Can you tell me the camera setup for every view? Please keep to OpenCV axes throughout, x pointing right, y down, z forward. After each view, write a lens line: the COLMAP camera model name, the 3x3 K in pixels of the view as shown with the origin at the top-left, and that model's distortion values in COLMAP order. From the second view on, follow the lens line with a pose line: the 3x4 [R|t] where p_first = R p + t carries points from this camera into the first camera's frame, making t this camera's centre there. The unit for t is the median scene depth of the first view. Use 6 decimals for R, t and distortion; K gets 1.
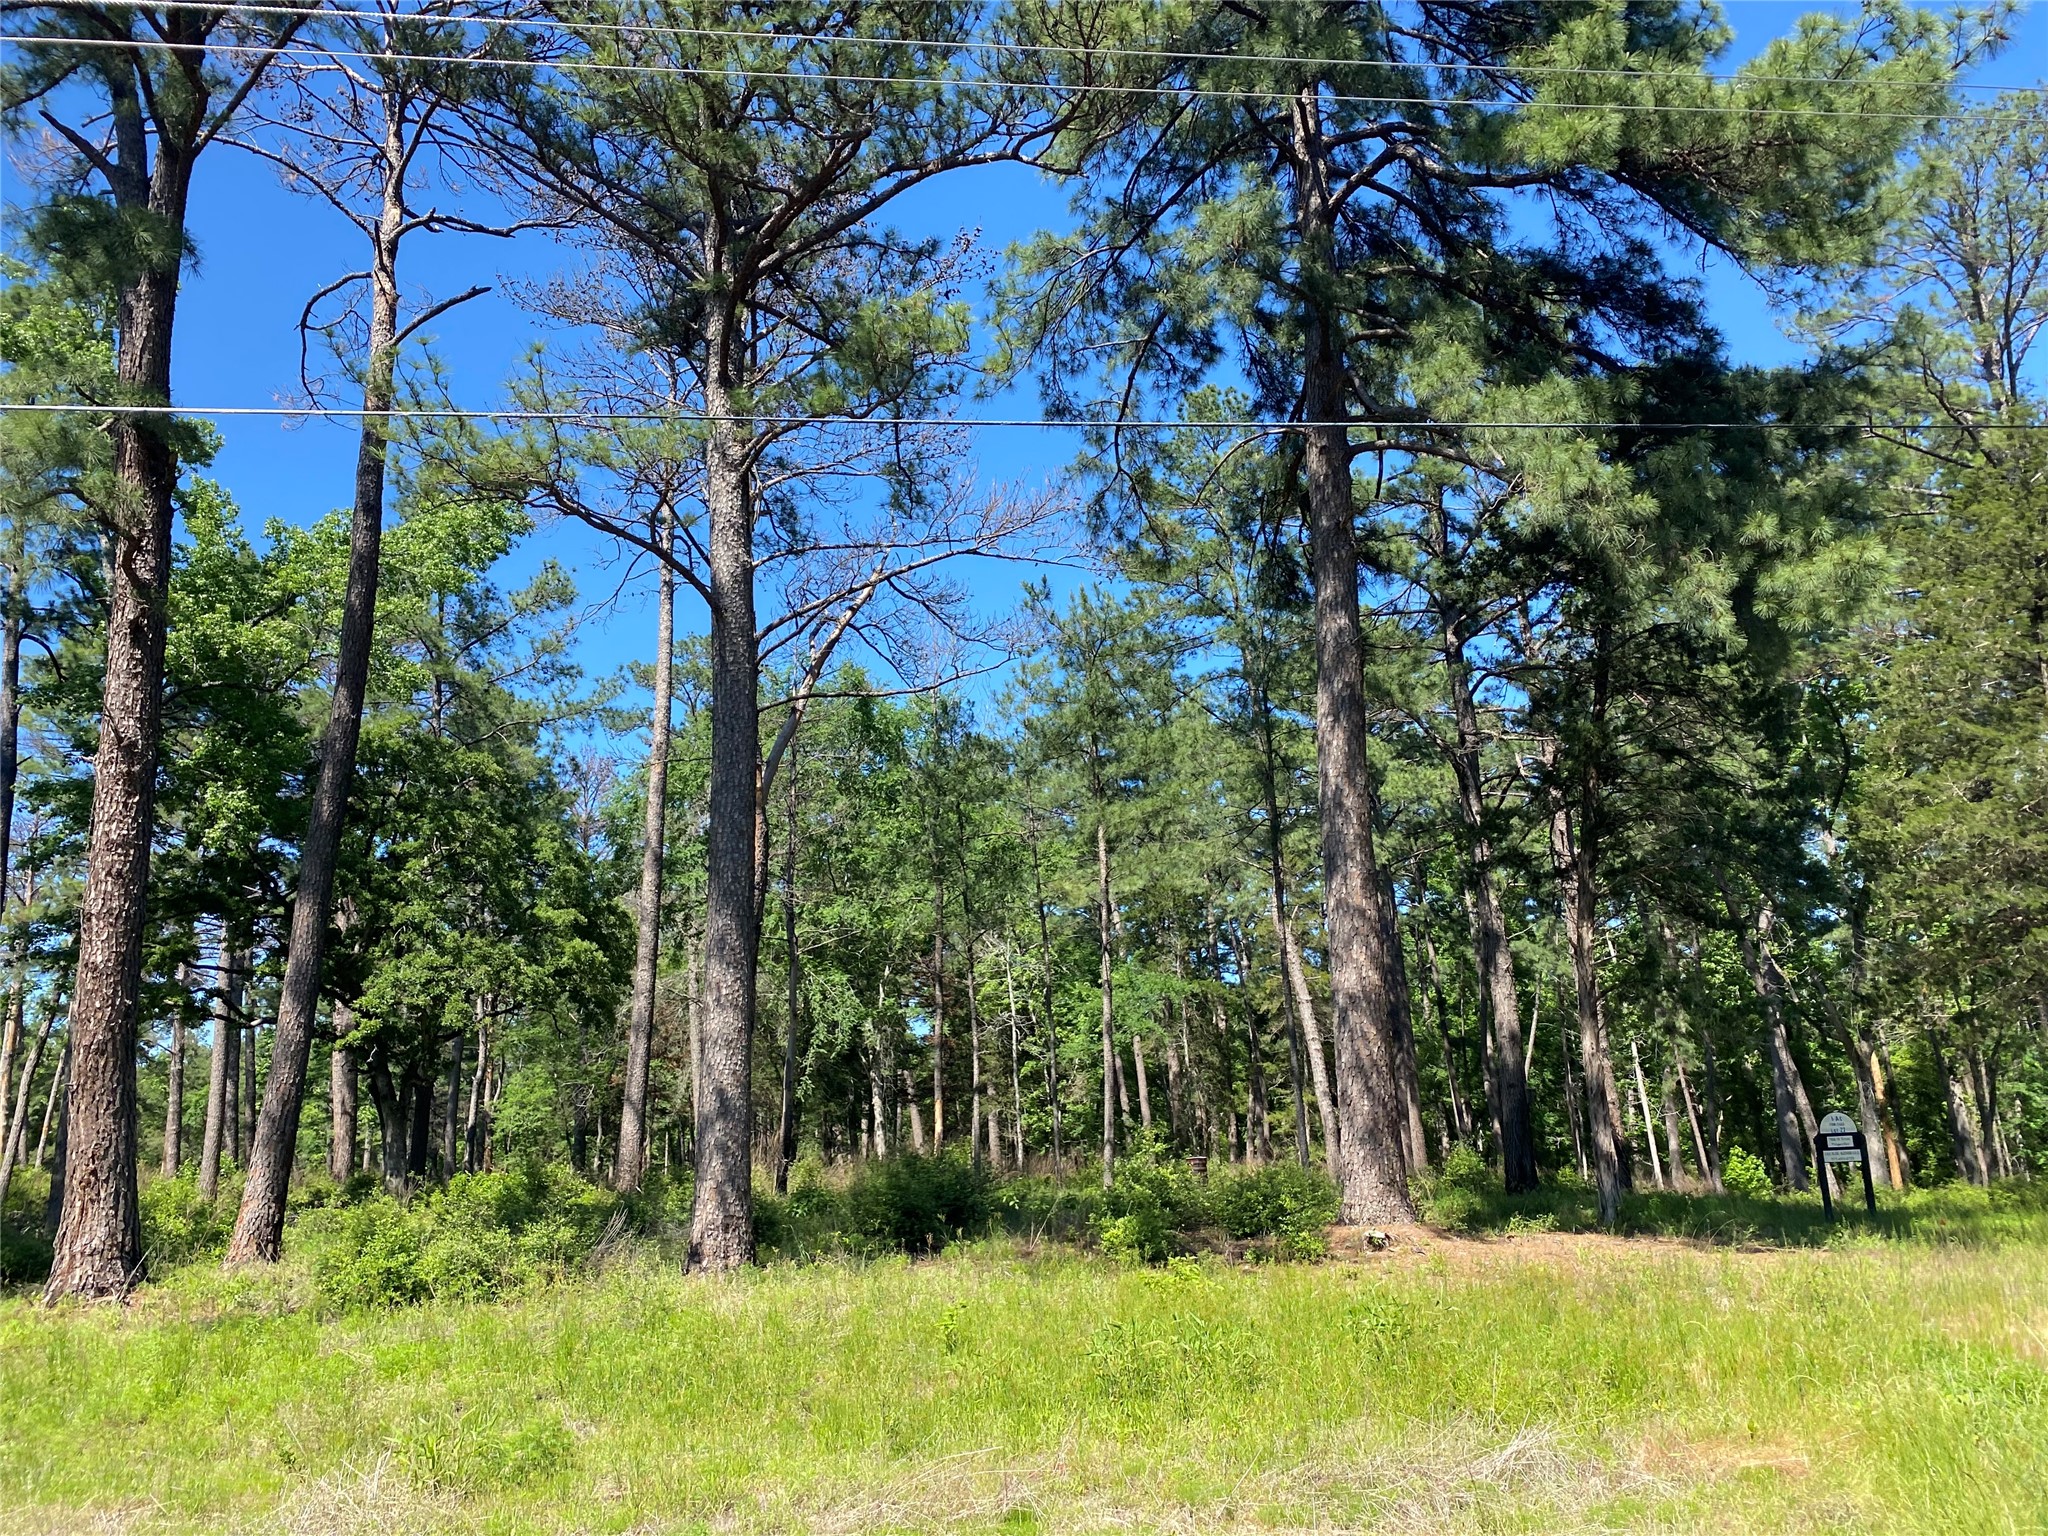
lens RADIAL K [[1556.0, 0, 1025.6], [0, 1556.0, 773.5], [0, 0, 1]] dist [-0.002955, 0.013196]
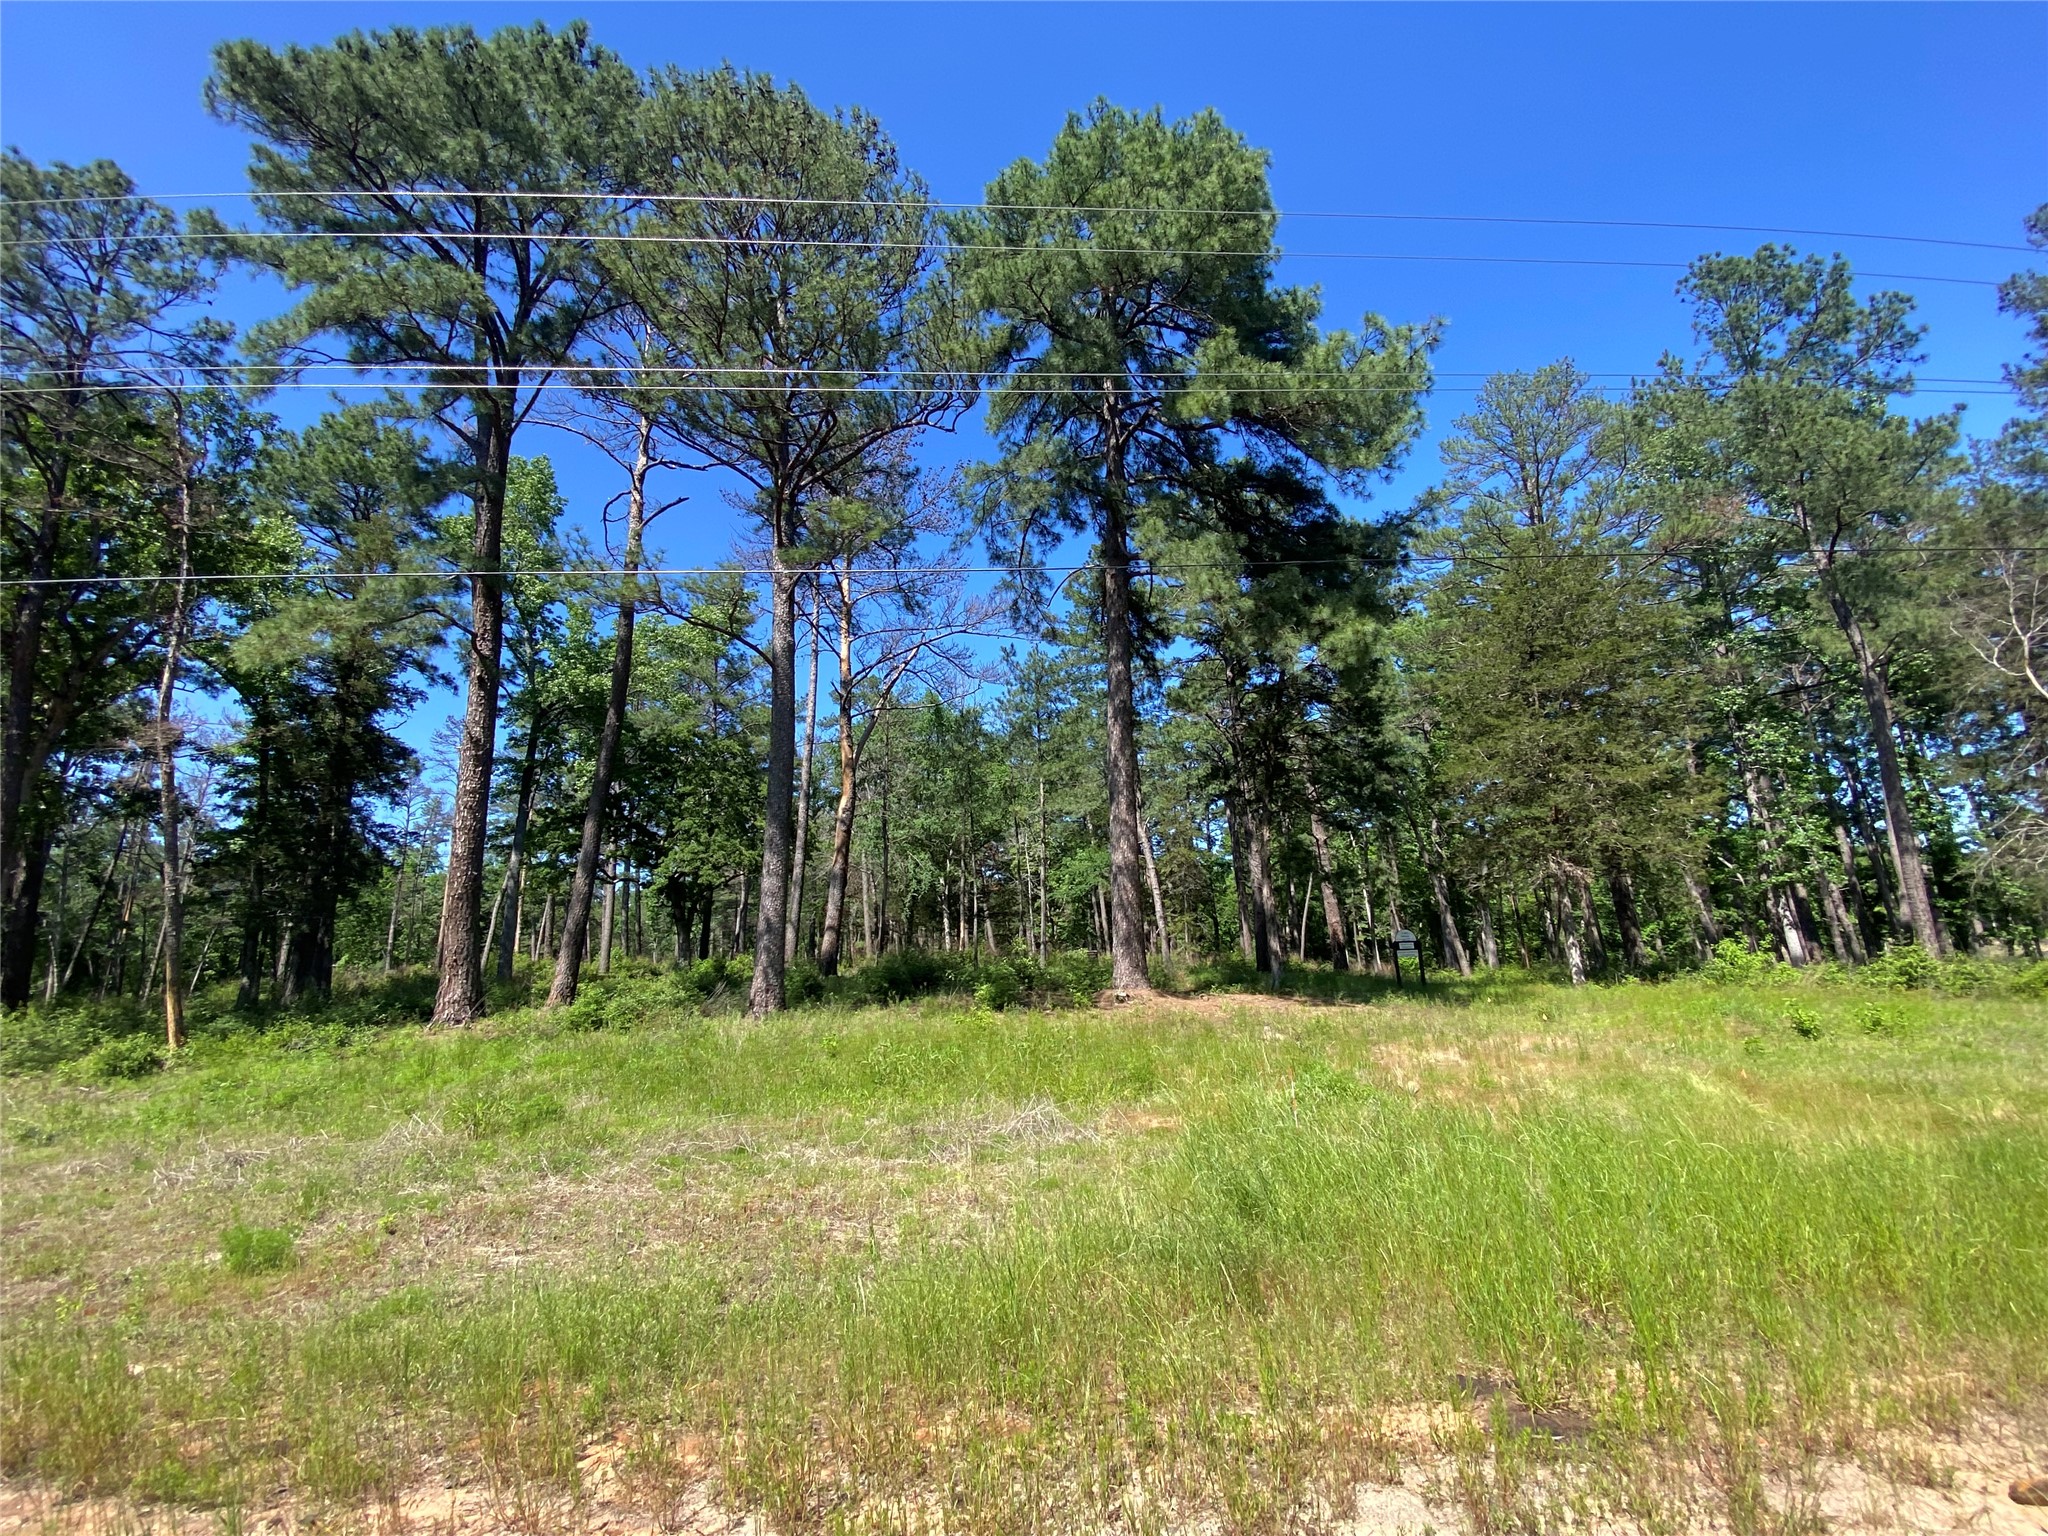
lens RADIAL K [[822.0, 0, 1023.7], [0, 822.0, 756.8], [0, 0, 1]] dist [0.018832, -0.000129]
pose [[0.998714, -0.009731, -0.049758, 0.120976], [0.010353, 0.999871, 0.012244, -0.002971], [0.049632, -0.012744, 0.998686, 0.004684]]
